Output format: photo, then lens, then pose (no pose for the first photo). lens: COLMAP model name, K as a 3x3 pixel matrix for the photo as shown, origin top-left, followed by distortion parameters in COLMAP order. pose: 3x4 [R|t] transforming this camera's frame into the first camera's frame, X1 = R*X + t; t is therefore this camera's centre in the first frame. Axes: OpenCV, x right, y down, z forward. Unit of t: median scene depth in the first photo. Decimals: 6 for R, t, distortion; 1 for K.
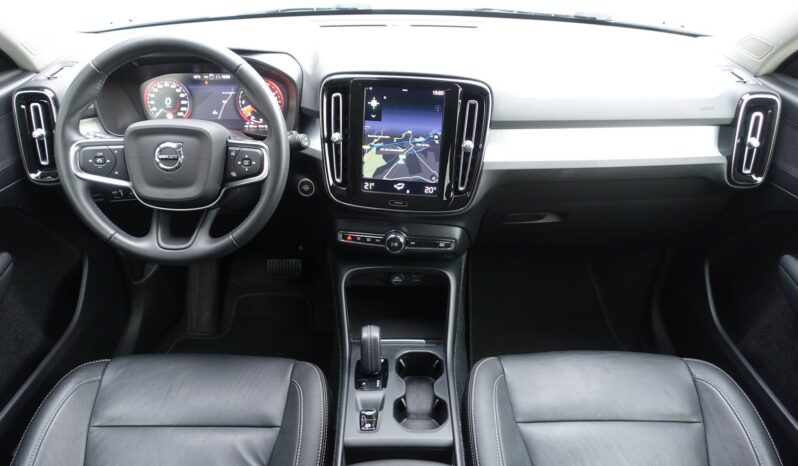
lens RADIAL K [[541.1, 0, 399.0], [0, 541.1, 233.0], [0, 0, 1]] dist [-0.009911, -0.001603]
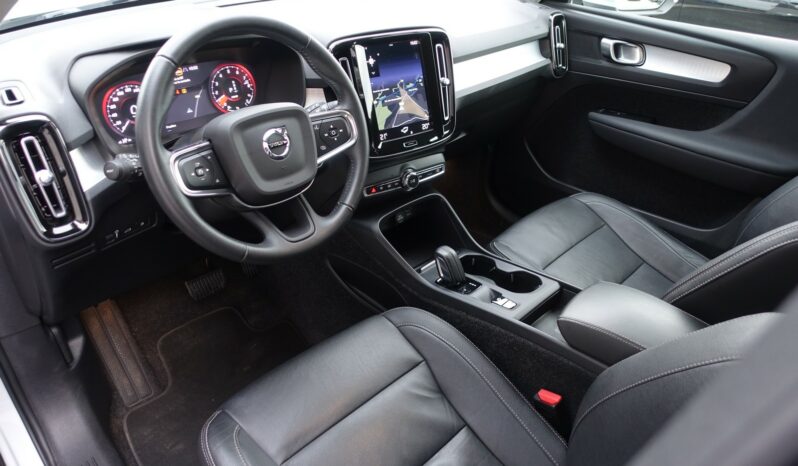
lens RADIAL K [[541.1, 0, 399.0], [0, 541.1, 233.0], [0, 0, 1]] dist [-0.009911, -0.001603]
pose [[0.708809, -0.356969, 0.608409, -0.790688], [0.343950, 0.927923, 0.143728, -0.053056], [-0.615863, 0.107387, 0.780500, 0.138408]]
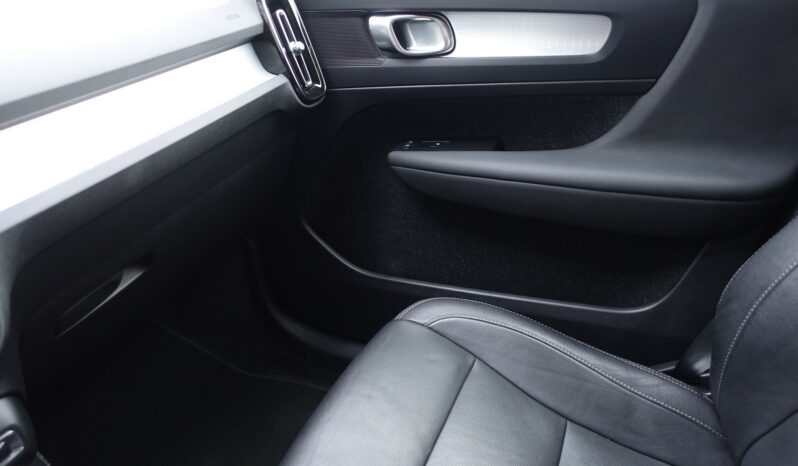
lens RADIAL K [[541.1, 0, 399.0], [0, 541.1, 233.0], [0, 0, 1]] dist [-0.009911, -0.001603]
pose [[0.406317, -0.482631, 0.775870, -0.023146], [0.545997, 0.809098, 0.217365, -0.038172], [-0.732661, 0.335303, 0.592266, 0.512807]]
